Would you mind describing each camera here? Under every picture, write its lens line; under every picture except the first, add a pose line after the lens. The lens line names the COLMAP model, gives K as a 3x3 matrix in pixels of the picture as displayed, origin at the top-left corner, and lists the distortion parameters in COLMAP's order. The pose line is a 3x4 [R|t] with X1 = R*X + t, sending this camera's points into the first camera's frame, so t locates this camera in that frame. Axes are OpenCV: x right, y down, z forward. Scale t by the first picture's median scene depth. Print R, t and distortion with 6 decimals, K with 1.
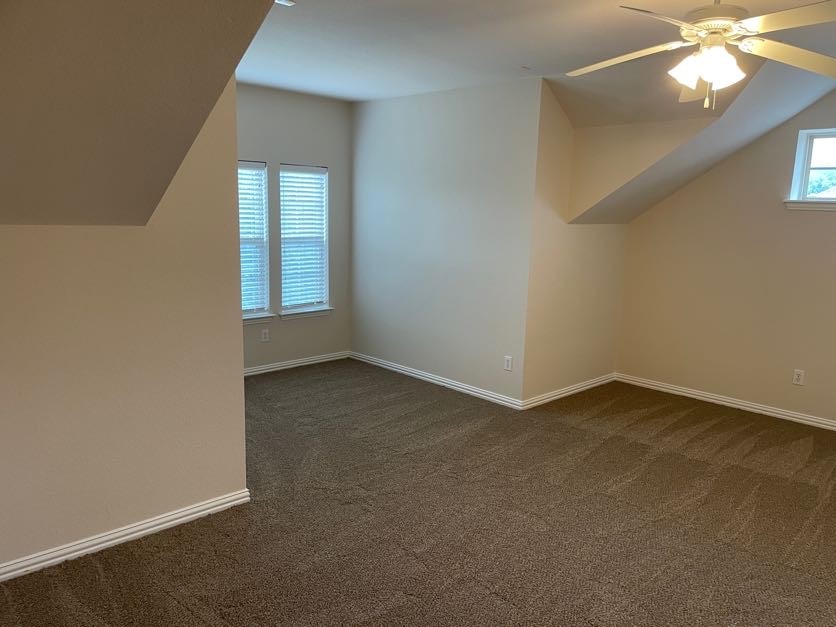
lens RADIAL K [[630.1, 0, 422.0], [0, 630.1, 320.2], [0, 0, 1]] dist [0.085011, -0.105329]
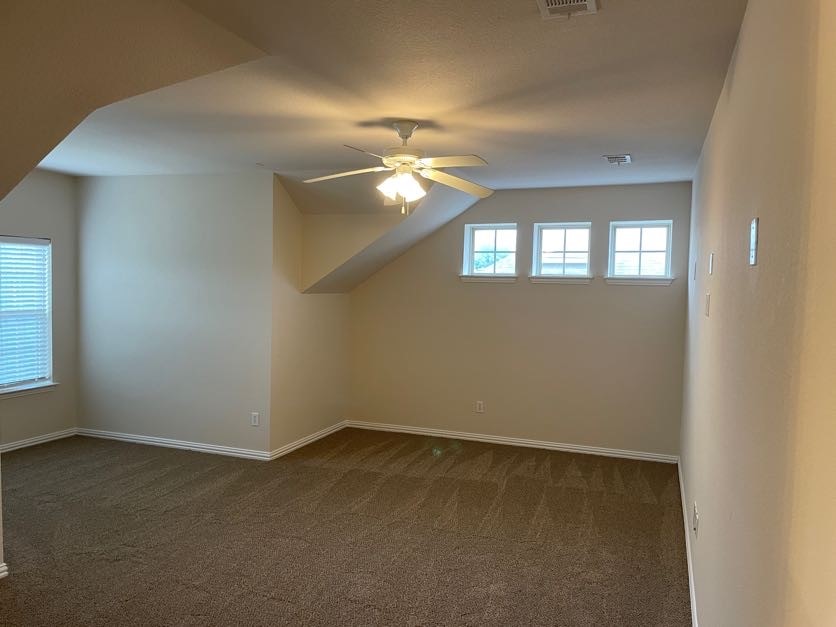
lens RADIAL K [[630.1, 0, 413.7], [0, 630.1, 312.8], [0, 0, 1]] dist [0.085011, -0.105329]
pose [[0.910132, -0.024883, 0.413571, -0.078615], [0.074324, 0.991808, -0.103889, 0.024221], [-0.407598, 0.125291, 0.904525, -0.164468]]
